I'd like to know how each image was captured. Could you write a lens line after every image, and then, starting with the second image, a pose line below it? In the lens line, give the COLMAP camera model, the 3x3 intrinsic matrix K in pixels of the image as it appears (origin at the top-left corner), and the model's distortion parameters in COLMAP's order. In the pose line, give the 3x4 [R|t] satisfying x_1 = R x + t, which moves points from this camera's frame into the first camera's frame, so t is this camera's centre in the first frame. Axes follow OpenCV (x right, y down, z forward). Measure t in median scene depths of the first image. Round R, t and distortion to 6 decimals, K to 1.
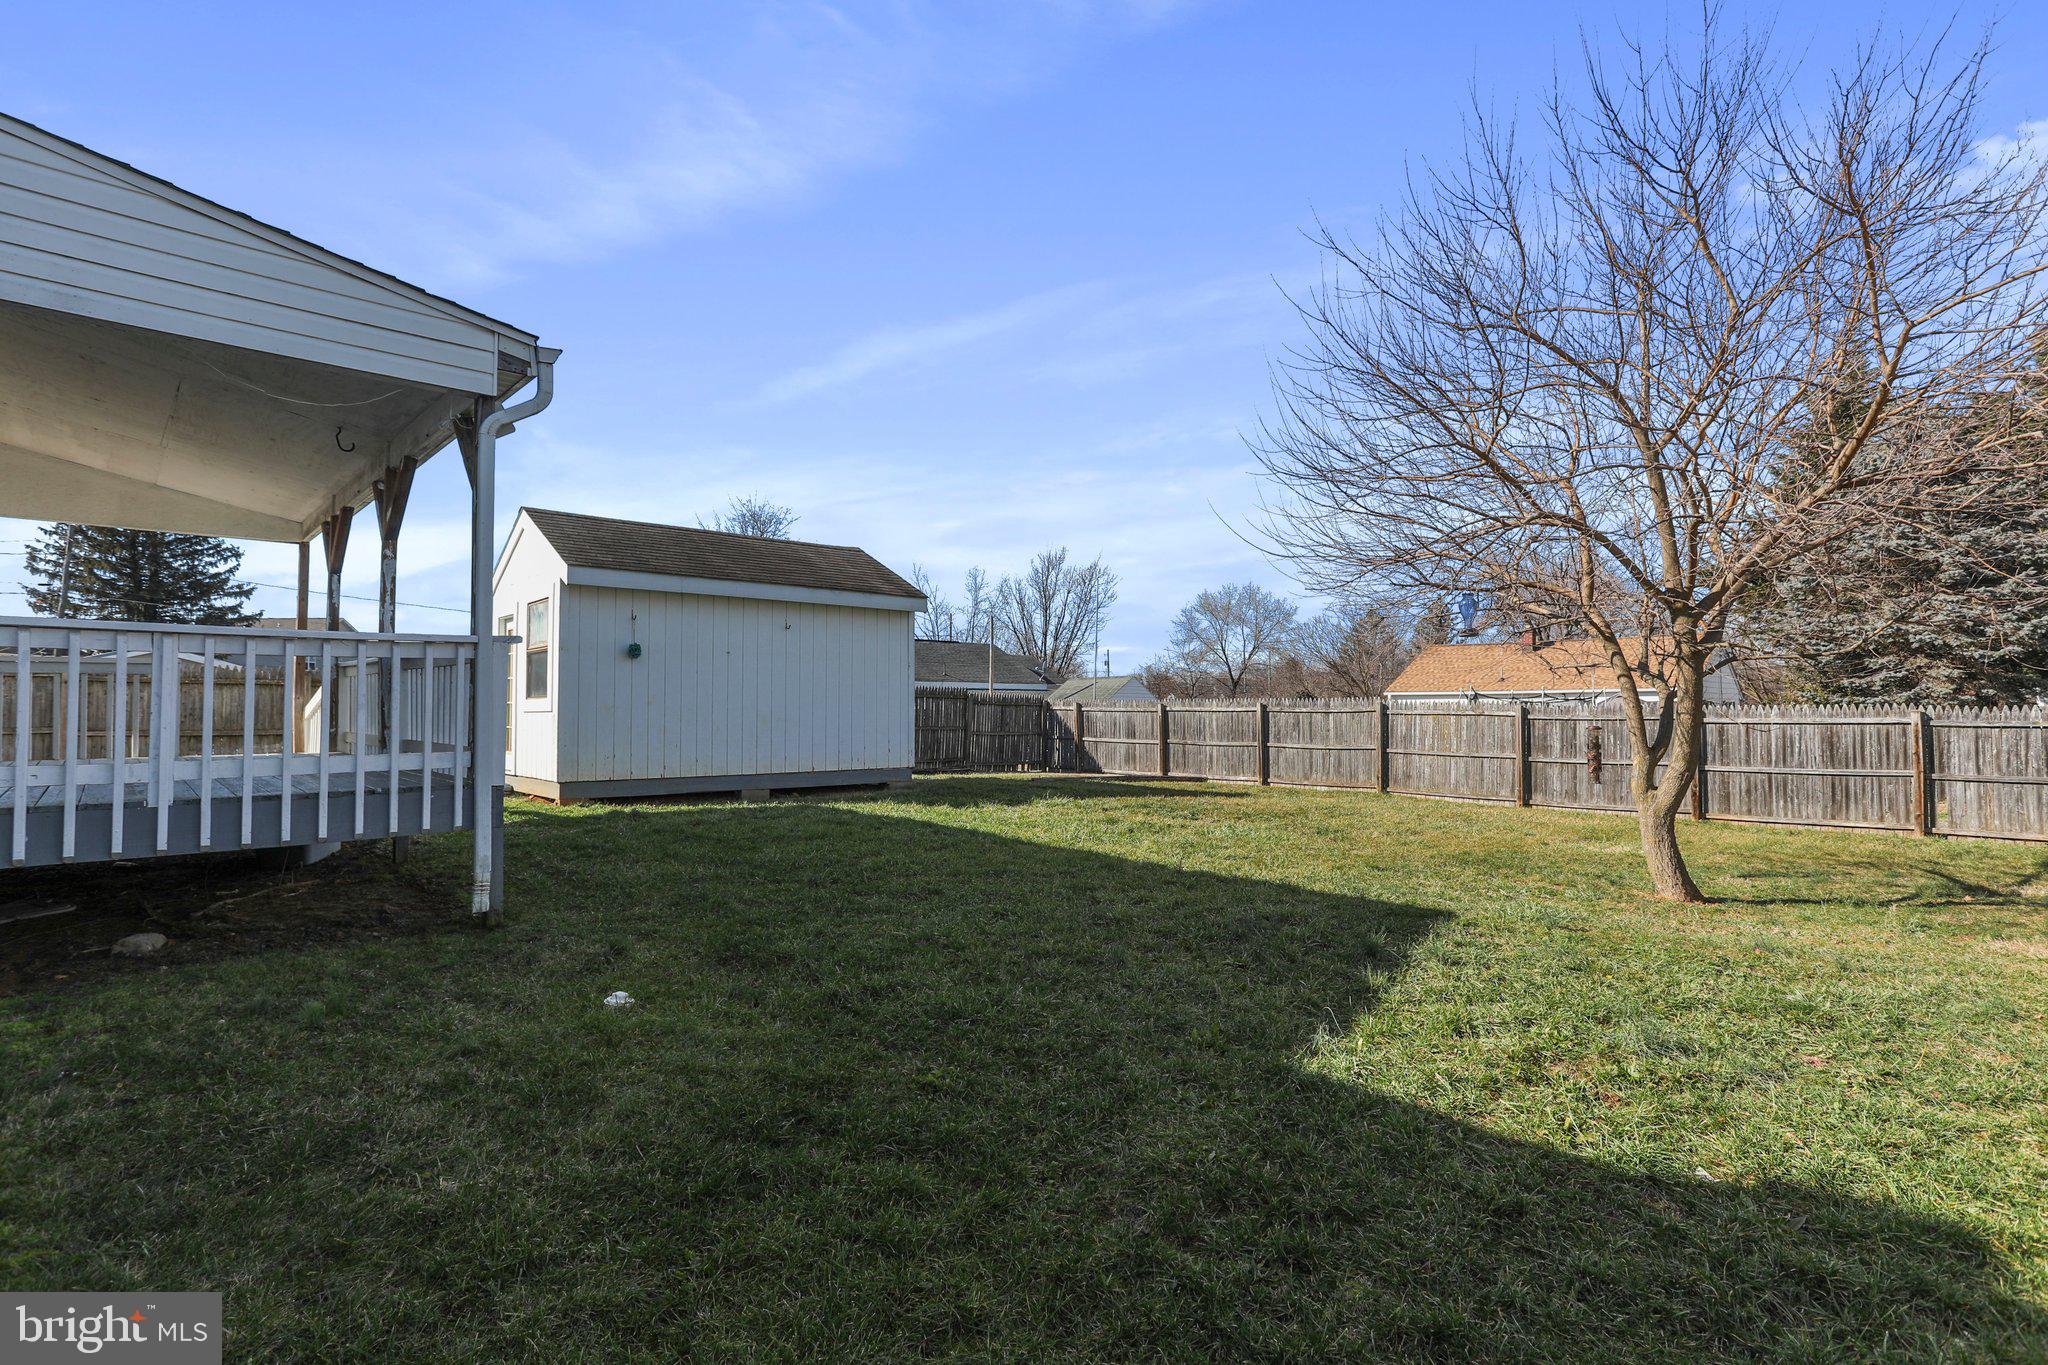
lens RADIAL K [[998.2, 0, 1034.0], [0, 998.2, 683.7], [0, 0, 1]] dist [-0.038637, 0.013006]
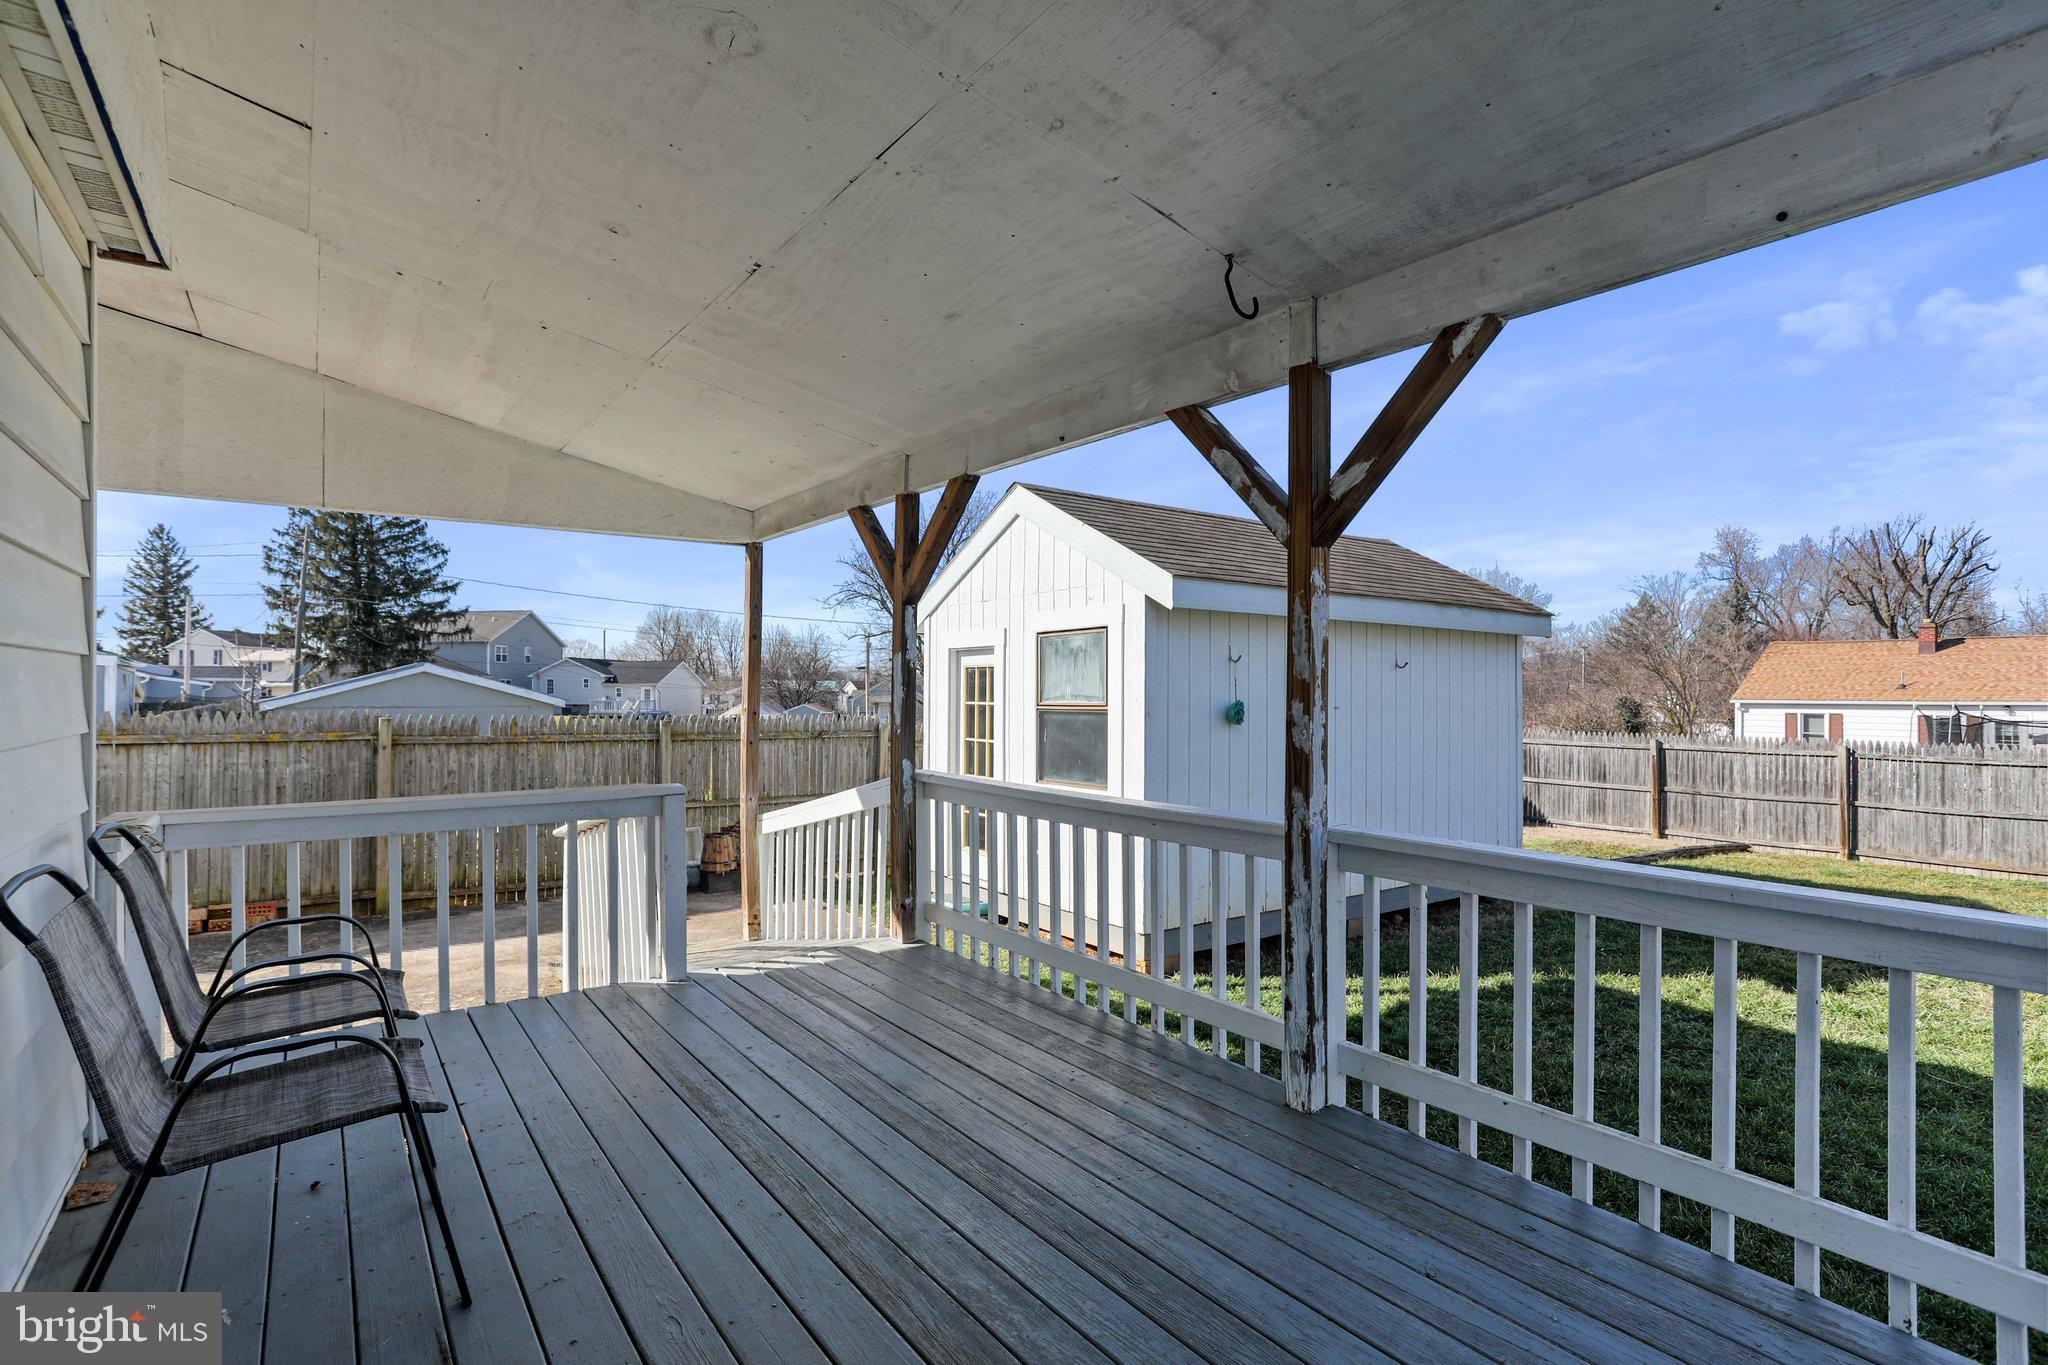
lens RADIAL K [[998.2, 0, 1014.0], [0, 998.2, 687.5], [0, 0, 1]] dist [-0.038637, 0.013006]
pose [[0.989904, 0.003915, -0.141685, -0.090121], [-0.001115, 0.999803, 0.019838, -0.011973], [0.141734, -0.019479, 0.989713, 0.072791]]
